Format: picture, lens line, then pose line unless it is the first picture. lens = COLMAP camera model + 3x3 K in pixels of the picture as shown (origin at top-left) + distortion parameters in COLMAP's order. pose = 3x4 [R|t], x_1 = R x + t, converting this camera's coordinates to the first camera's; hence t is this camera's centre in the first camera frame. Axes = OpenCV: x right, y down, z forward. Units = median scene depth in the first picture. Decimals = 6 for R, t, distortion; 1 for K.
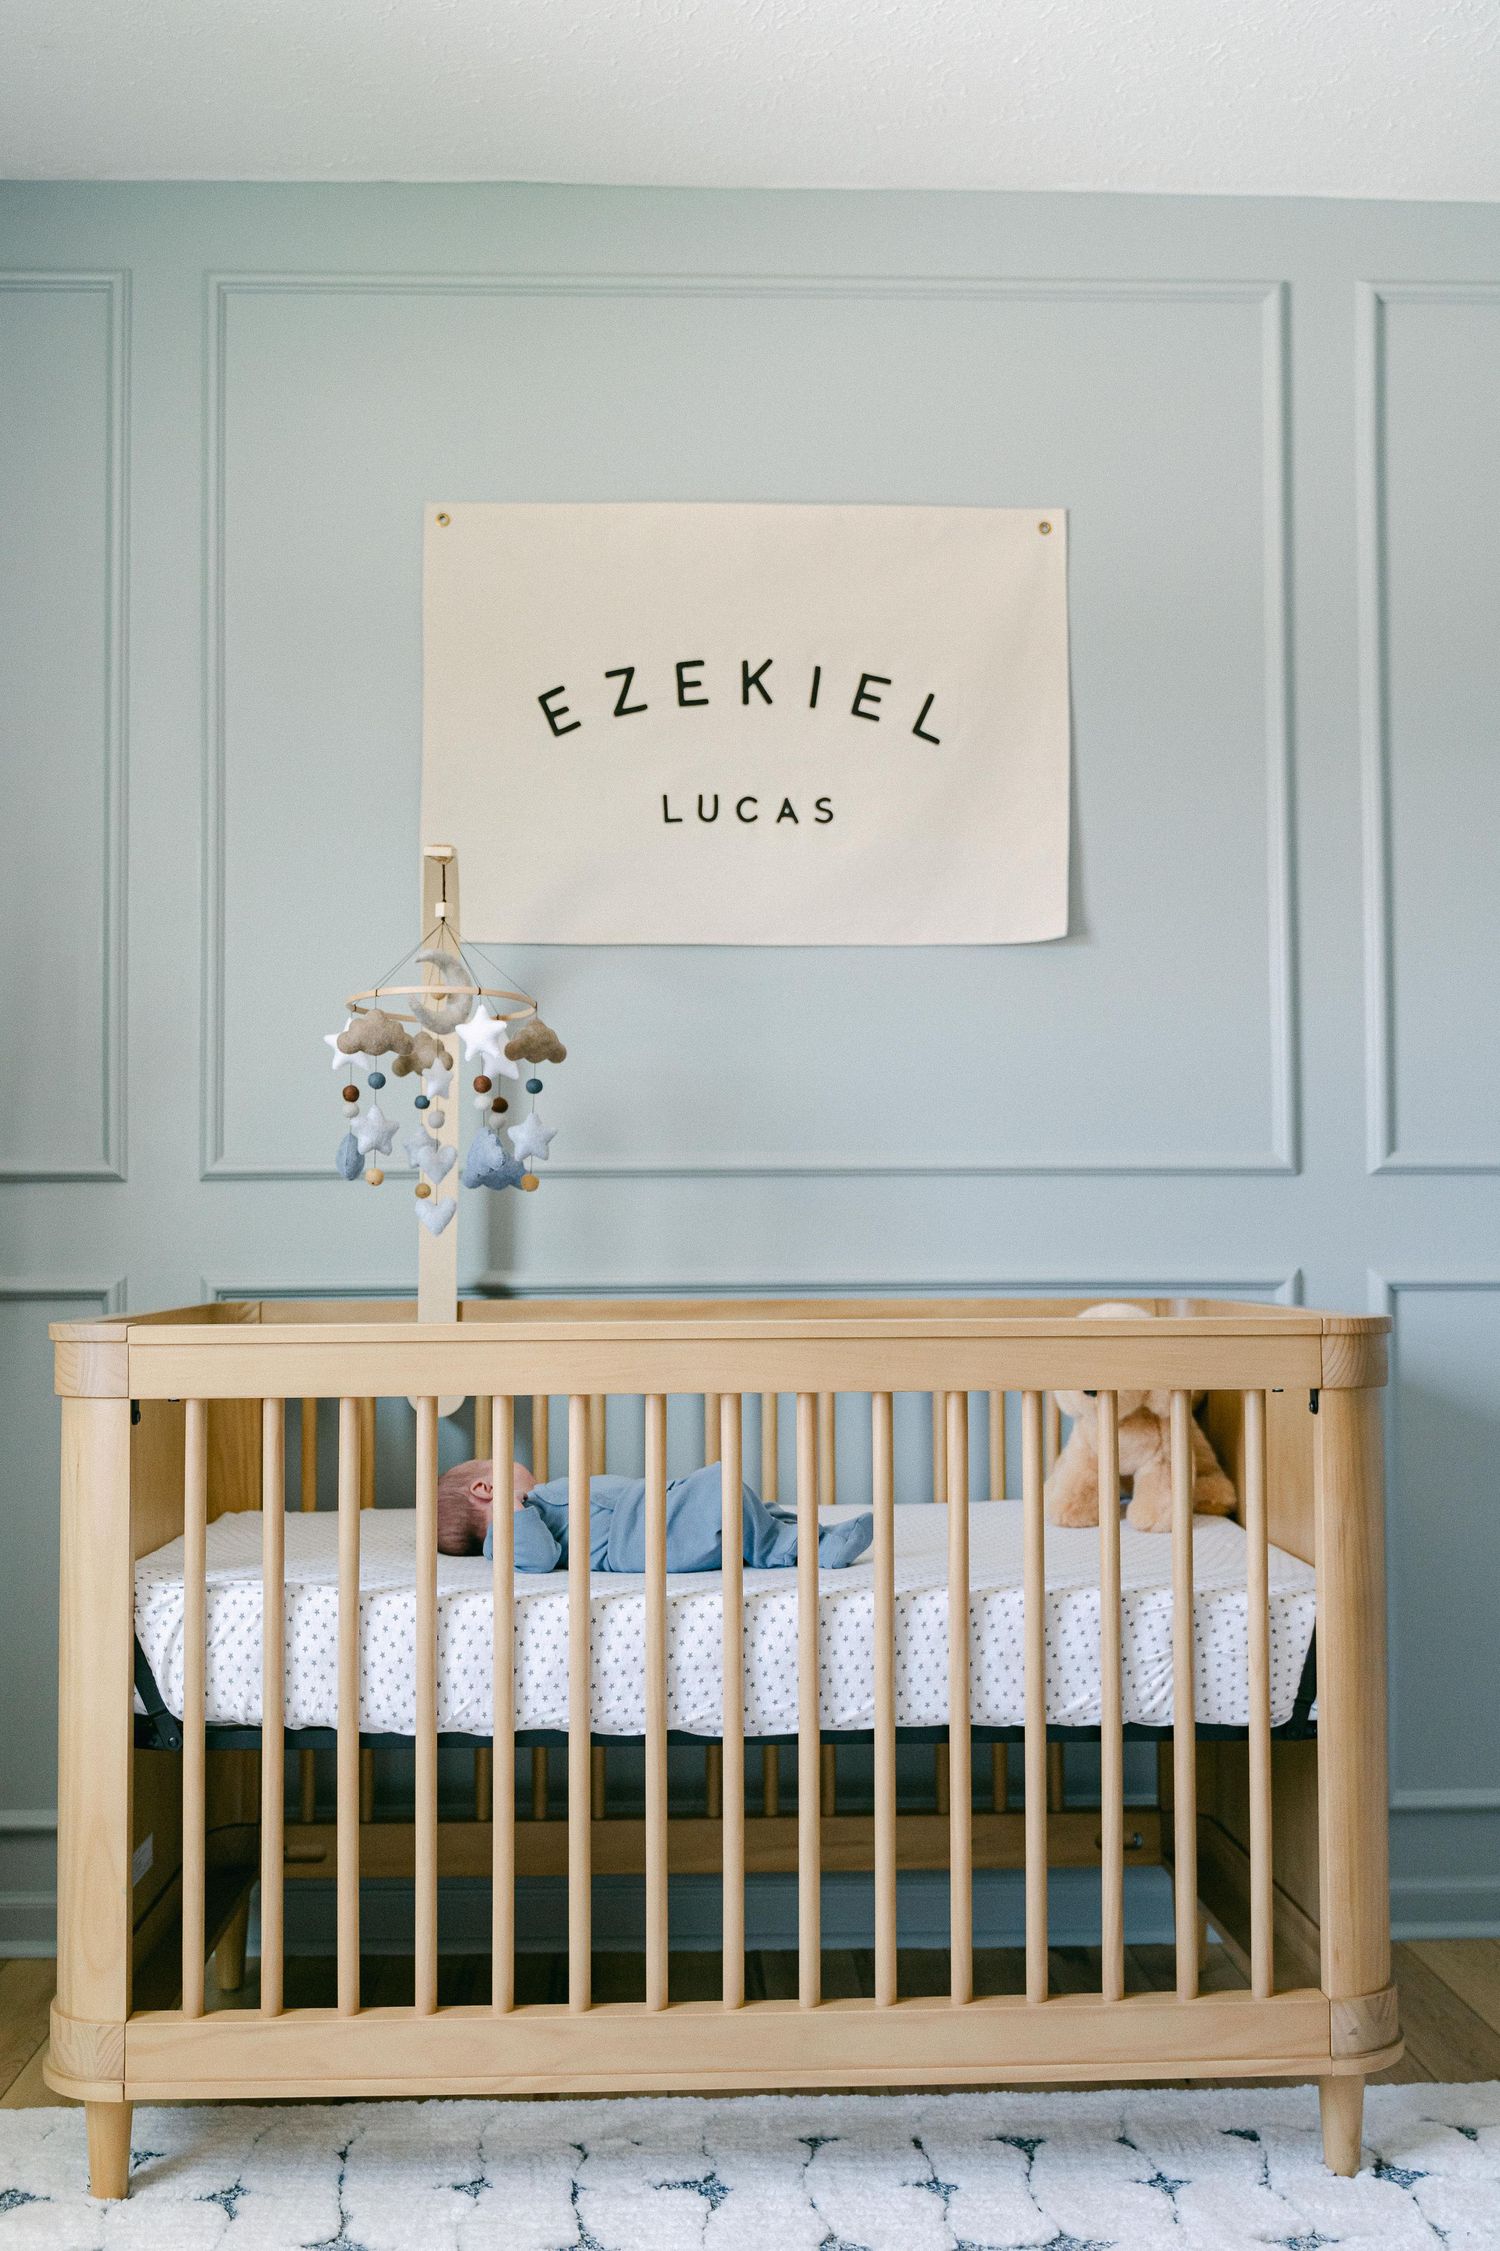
lens RADIAL K [[2182.0, 0, 750.0], [0, 2182.0, 1125.5], [0, 0, 1]] dist [-0.005961, -0.019239]
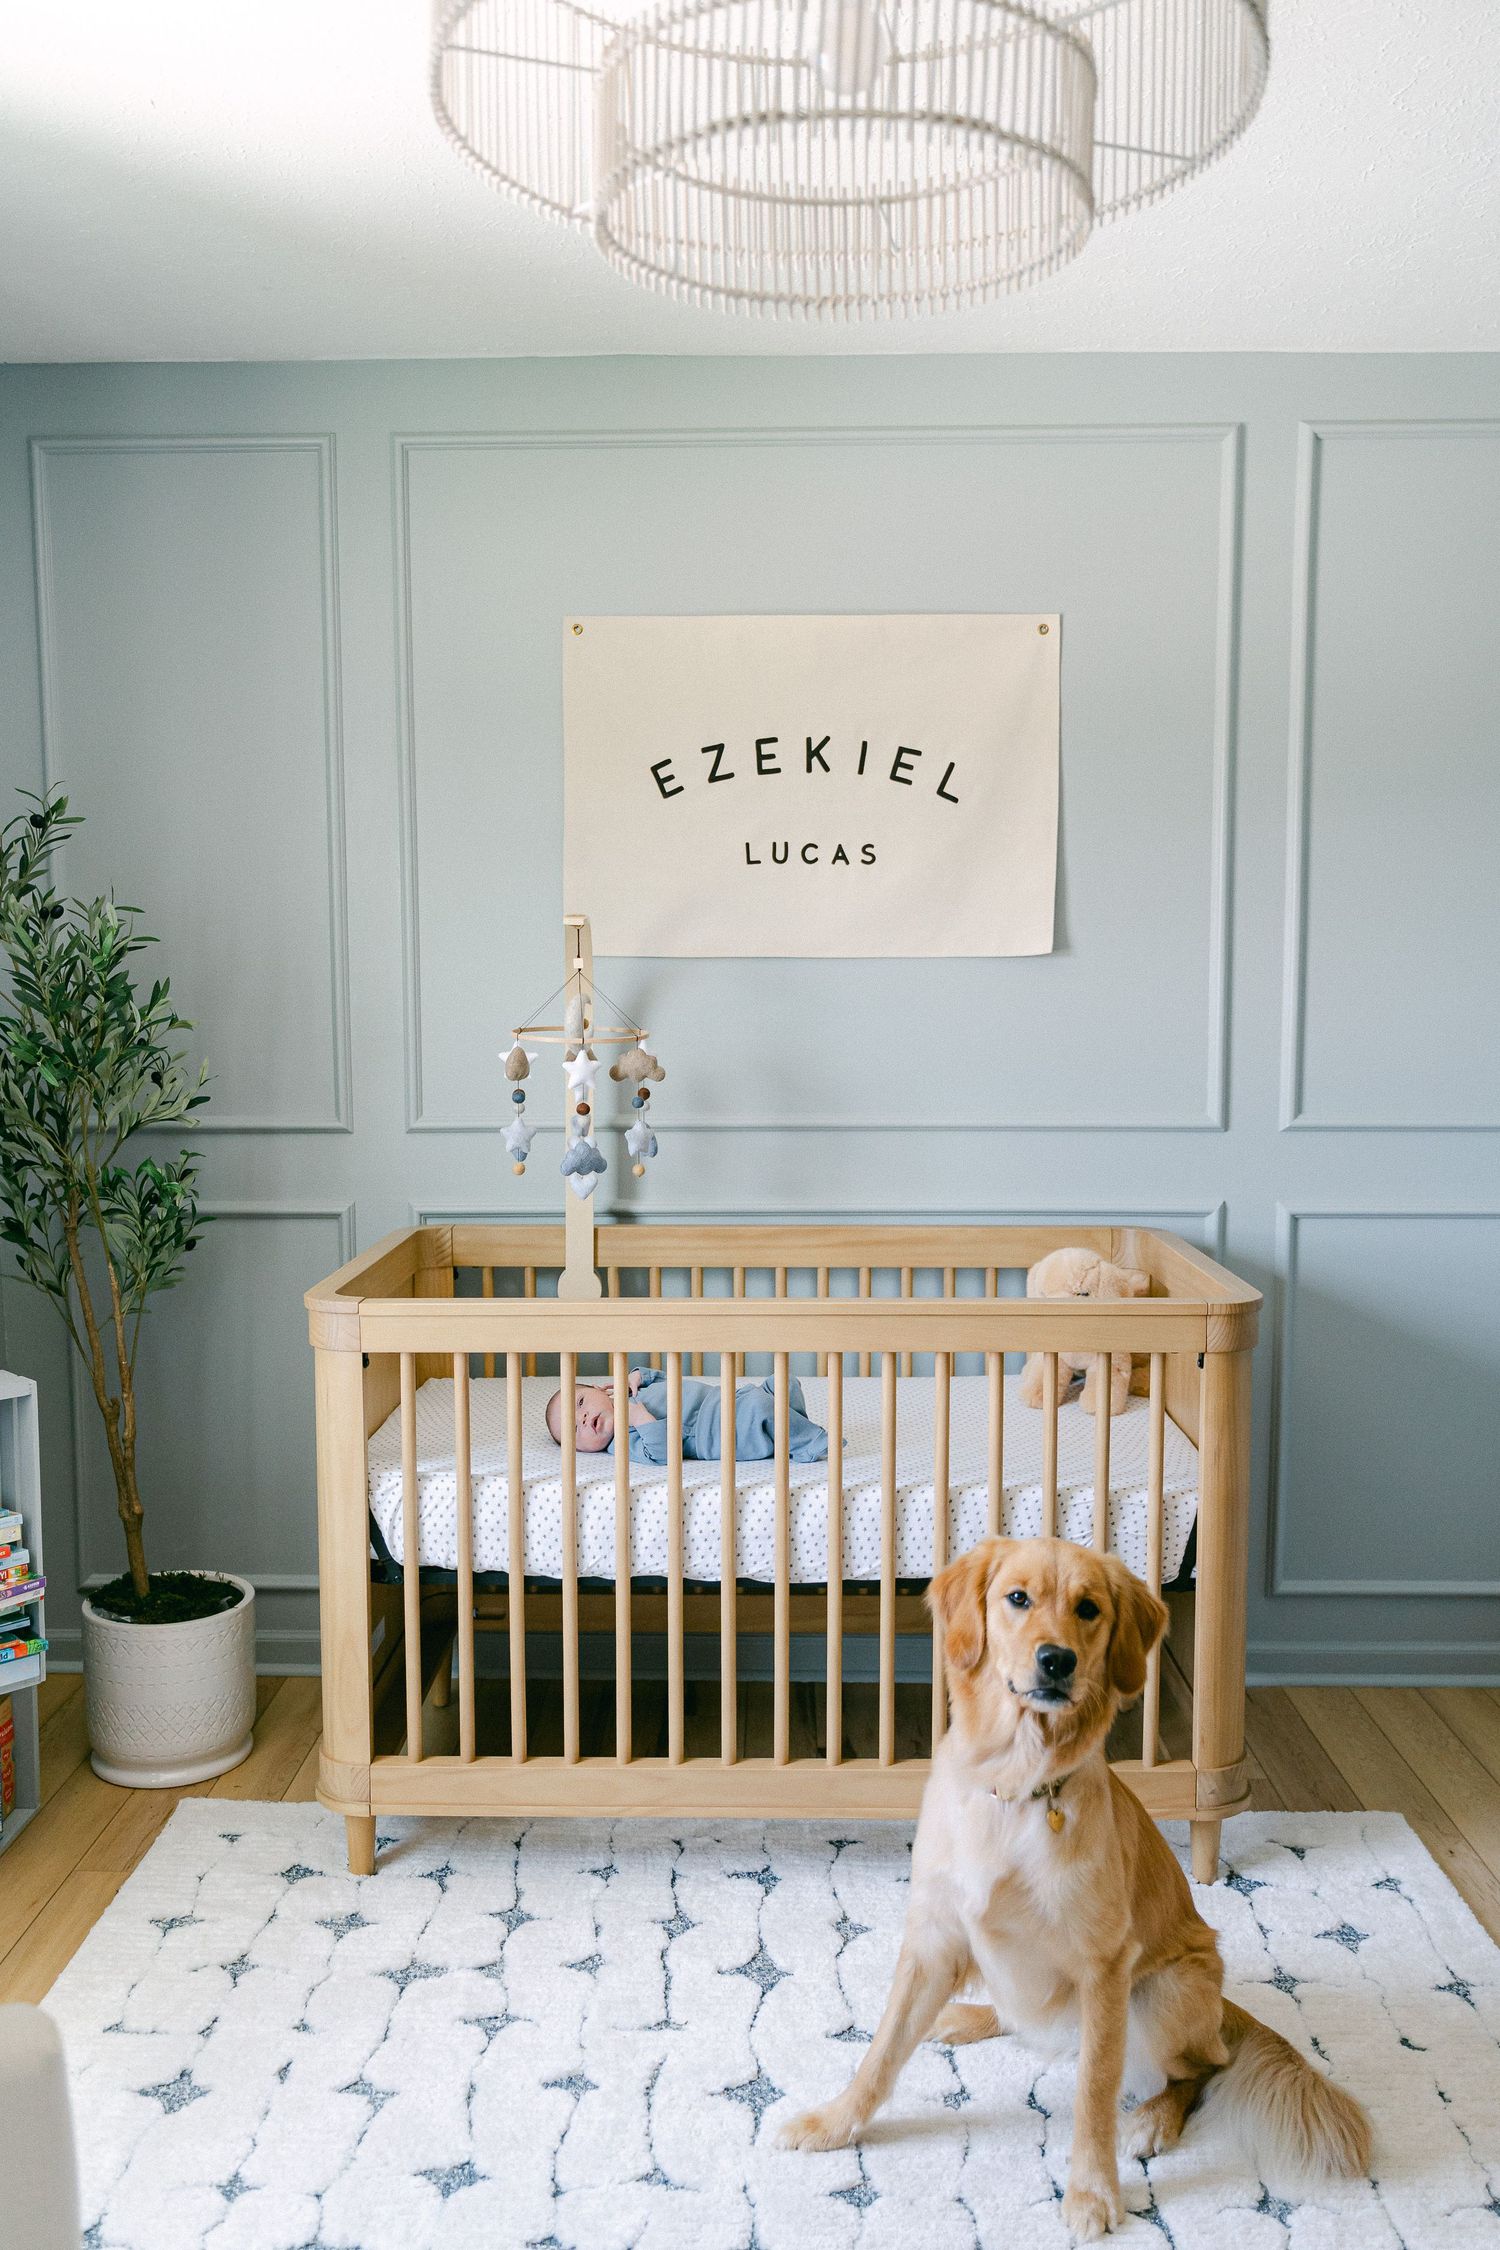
lens RADIAL K [[1795.8, 0, 750.0], [0, 1795.8, 1125.0], [0, 0, 1]] dist [0.000709, -0.010347]
pose [[0.998283, 0.007881, -0.058045, 0.037028], [-0.000172, 0.991298, 0.131637, -0.173015], [0.058577, -0.131401, 0.989597, -0.130956]]
